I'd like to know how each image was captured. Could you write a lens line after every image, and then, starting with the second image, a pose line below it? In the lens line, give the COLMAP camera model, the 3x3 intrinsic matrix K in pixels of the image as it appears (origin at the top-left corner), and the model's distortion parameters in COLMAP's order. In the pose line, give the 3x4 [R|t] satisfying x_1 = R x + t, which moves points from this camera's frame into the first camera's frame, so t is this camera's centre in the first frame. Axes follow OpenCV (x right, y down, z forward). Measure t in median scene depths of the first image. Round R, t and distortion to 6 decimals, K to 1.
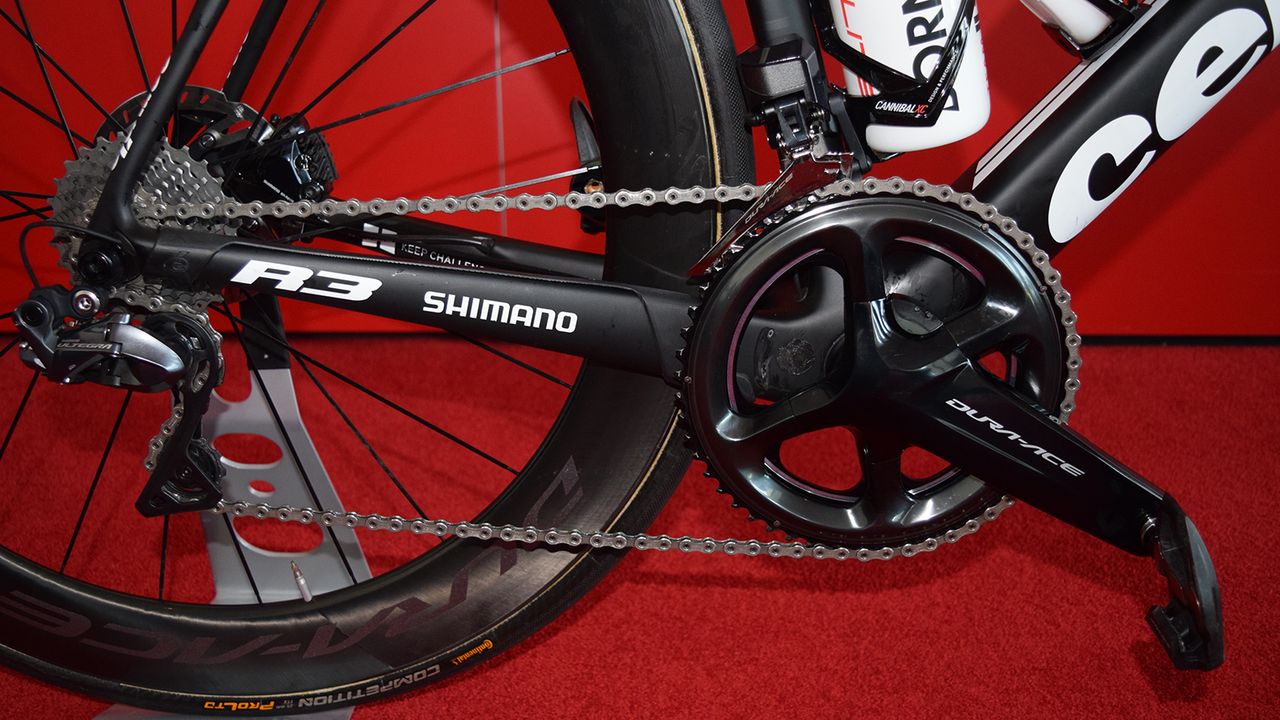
lens RADIAL K [[1294.8, 0, 640.0], [0, 1294.8, 360.0], [0, 0, 1]] dist [-0.089817, 0.017634]
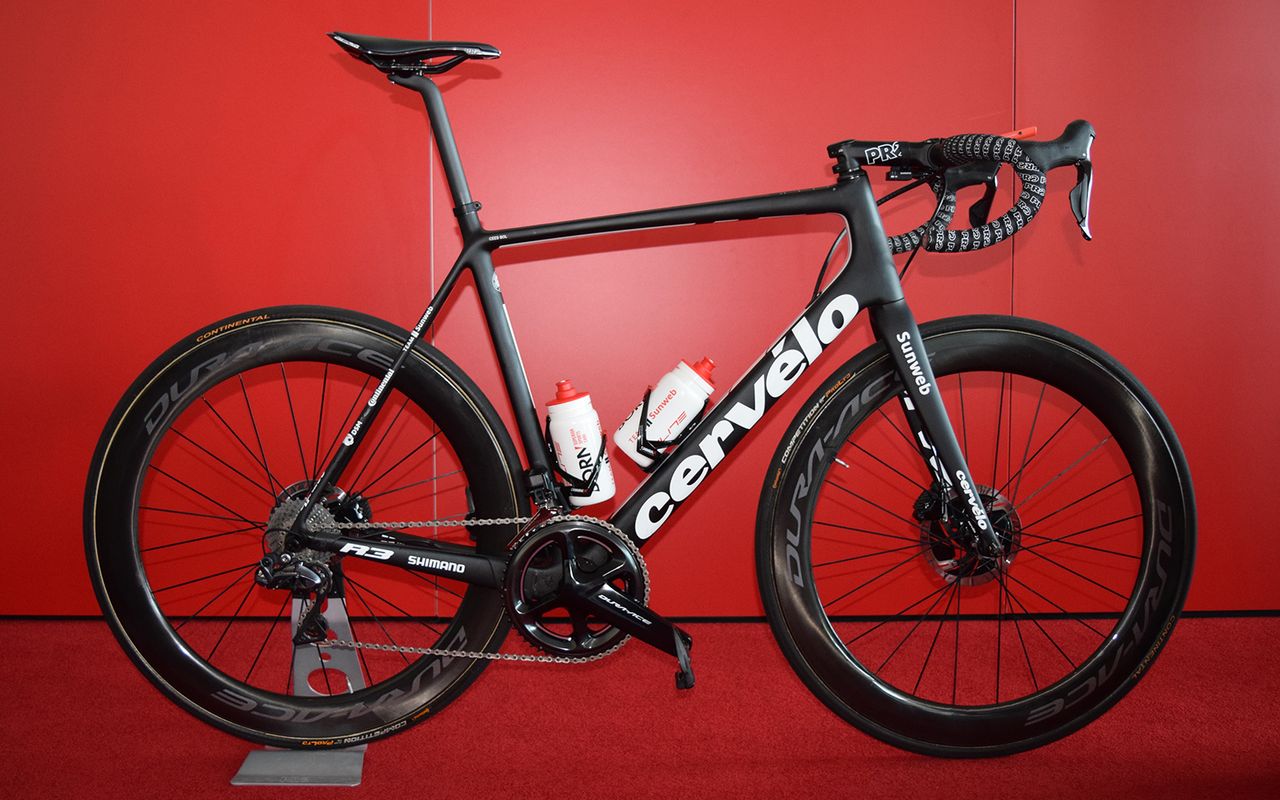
lens RADIAL K [[1388.0, 0, 603.0], [0, 1388.0, 400.3], [0, 0, 1]] dist [-0.090978, -0.003253]
pose [[0.999817, 0.001234, 0.019083, 0.189789], [0.003405, 0.970487, -0.241131, 0.337146], [-0.018817, 0.241152, 0.970305, -1.949395]]
